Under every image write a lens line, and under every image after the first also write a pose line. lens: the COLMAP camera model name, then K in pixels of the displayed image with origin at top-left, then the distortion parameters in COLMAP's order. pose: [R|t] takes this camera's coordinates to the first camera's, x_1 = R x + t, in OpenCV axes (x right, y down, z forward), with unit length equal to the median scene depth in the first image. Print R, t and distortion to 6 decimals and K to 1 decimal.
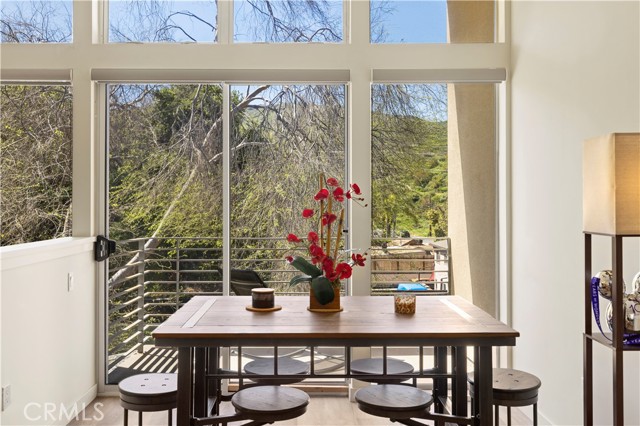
lens RADIAL K [[621.8, 0, 319.2], [0, 621.8, 209.8], [0, 0, 1]] dist [0.005209, 0.000000]
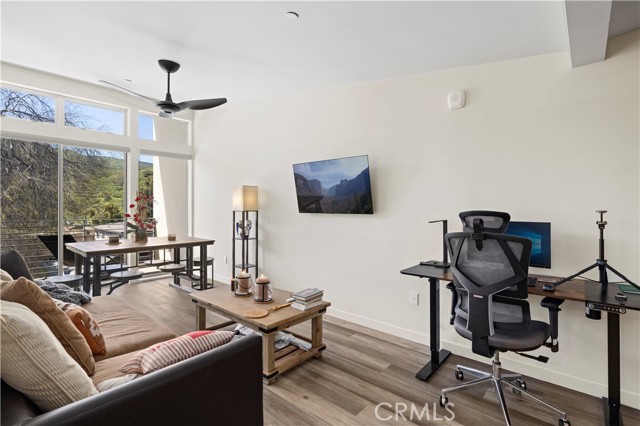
lens RADIAL K [[305.7, 0, 320.0], [0, 305.7, 206.6], [0, 0, 1]] dist [-0.005095, -0.000511]
pose [[0.665502, 0.004519, 0.746383, -0.465598], [-0.001339, 0.999987, -0.004860, 0.014151], [-0.746395, 0.002235, 0.665499, -0.475555]]
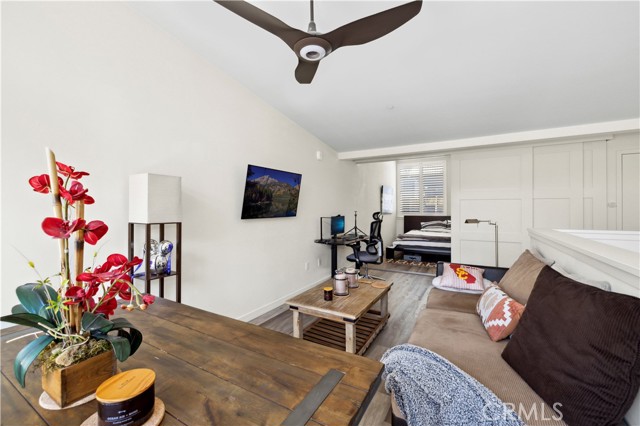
lens RADIAL K [[264.7, 0, 319.8], [0, 264.7, 207.7], [0, 0, 1]] dist [-0.001365, -0.000029]
pose [[-0.861758, -0.000163, 0.507320, -0.303715], [0.004106, 0.999965, 0.007295, -0.017123], [-0.507303, 0.008370, -0.861727, 1.094791]]
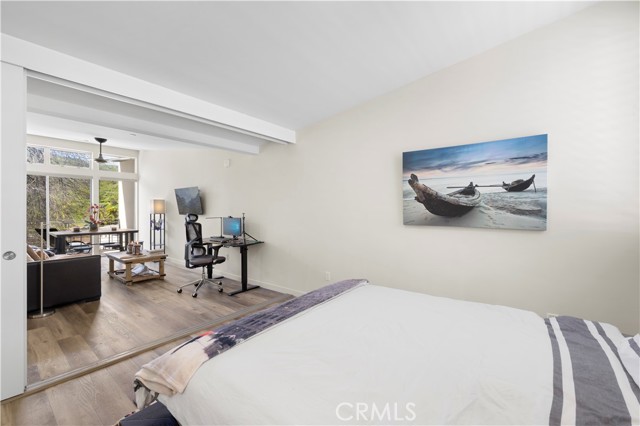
lens RADIAL K [[264.7, 0, 320.8], [0, 264.7, 211.3], [0, 0, 1]] dist [-0.001365, -0.000029]
pose [[0.630450, -0.003670, 0.776221, -0.483122], [0.002421, 0.999993, 0.002761, 0.004381], [-0.776226, 0.000139, 0.630455, -1.716666]]
